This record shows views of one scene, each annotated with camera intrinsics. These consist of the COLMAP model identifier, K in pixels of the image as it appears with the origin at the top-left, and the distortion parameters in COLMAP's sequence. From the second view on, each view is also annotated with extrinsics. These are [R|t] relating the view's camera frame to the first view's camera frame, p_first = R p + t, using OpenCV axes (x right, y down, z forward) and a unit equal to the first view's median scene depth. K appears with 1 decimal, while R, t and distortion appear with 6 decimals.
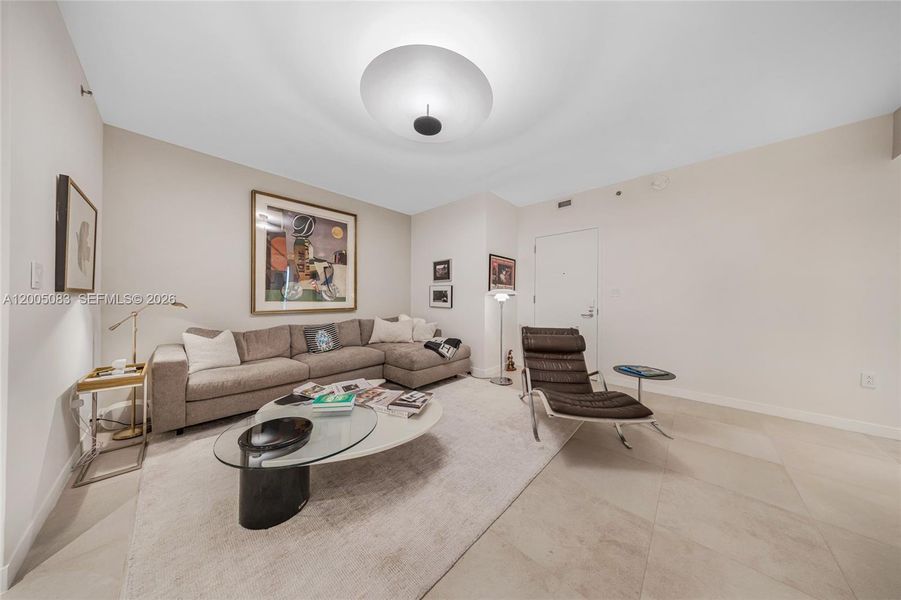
lens RADIAL K [[267.4, 0, 450.5], [0, 267.4, 300.0], [0, 0, 1]] dist [-0.000451, 0.000021]
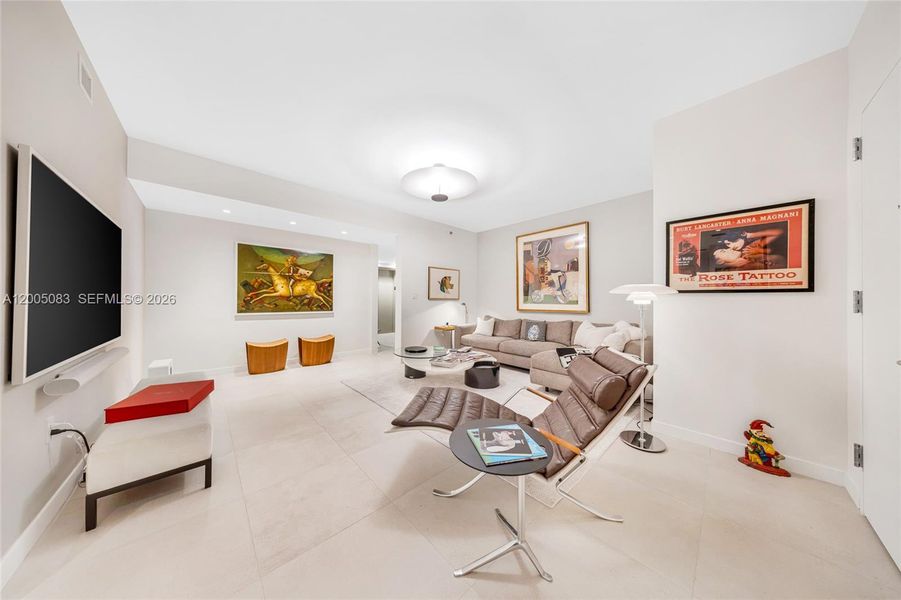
lens RADIAL K [[267.4, 0, 450.5], [0, 267.4, 300.0], [0, 0, 1]] dist [-0.000451, 0.000021]
pose [[-0.085144, -0.011695, -0.996300, 0.800322], [-0.011810, 0.999873, -0.010727, 0.005773], [0.996299, 0.010853, -0.085271, 0.617593]]
